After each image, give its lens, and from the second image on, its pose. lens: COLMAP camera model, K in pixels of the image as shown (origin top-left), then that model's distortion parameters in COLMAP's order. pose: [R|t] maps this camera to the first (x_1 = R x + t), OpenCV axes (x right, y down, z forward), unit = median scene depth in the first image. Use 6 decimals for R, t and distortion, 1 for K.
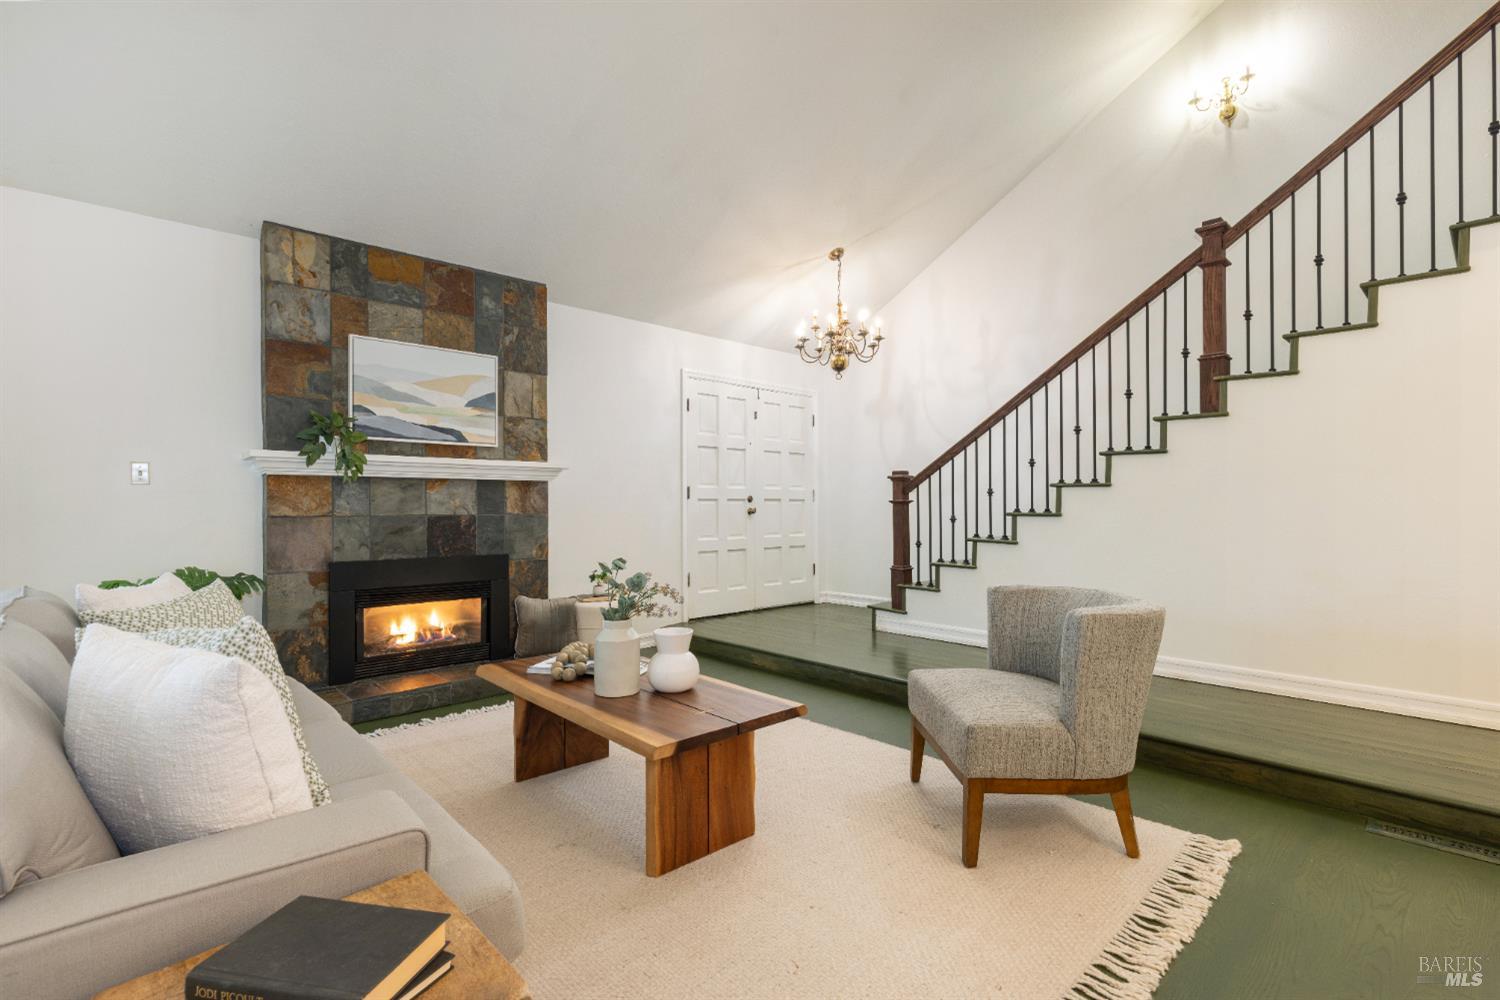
lens RADIAL K [[673.2, 0, 752.3], [0, 673.2, 505.6], [0, 0, 1]] dist [0.009125, -0.001940]
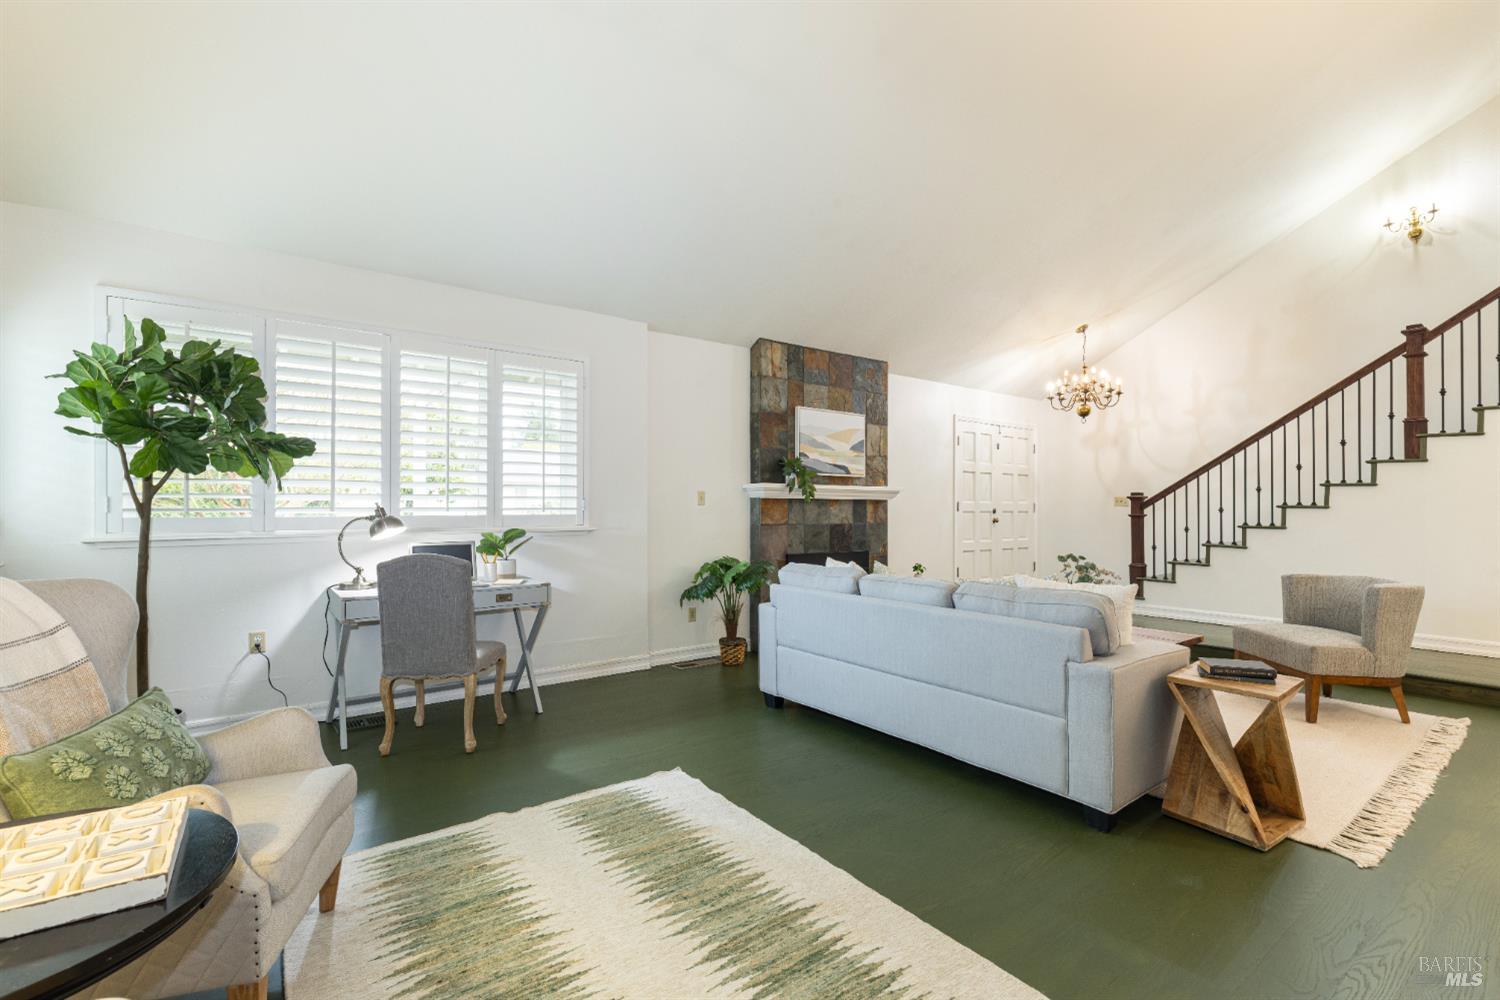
lens RADIAL K [[673.2, 0, 747.1], [0, 673.2, 502.0], [0, 0, 1]] dist [0.009125, -0.001940]
pose [[0.995858, 0.006424, -0.090694, -0.531084], [-0.006917, 0.999963, -0.005126, -0.025302], [0.090658, 0.005732, 0.995866, -0.497706]]
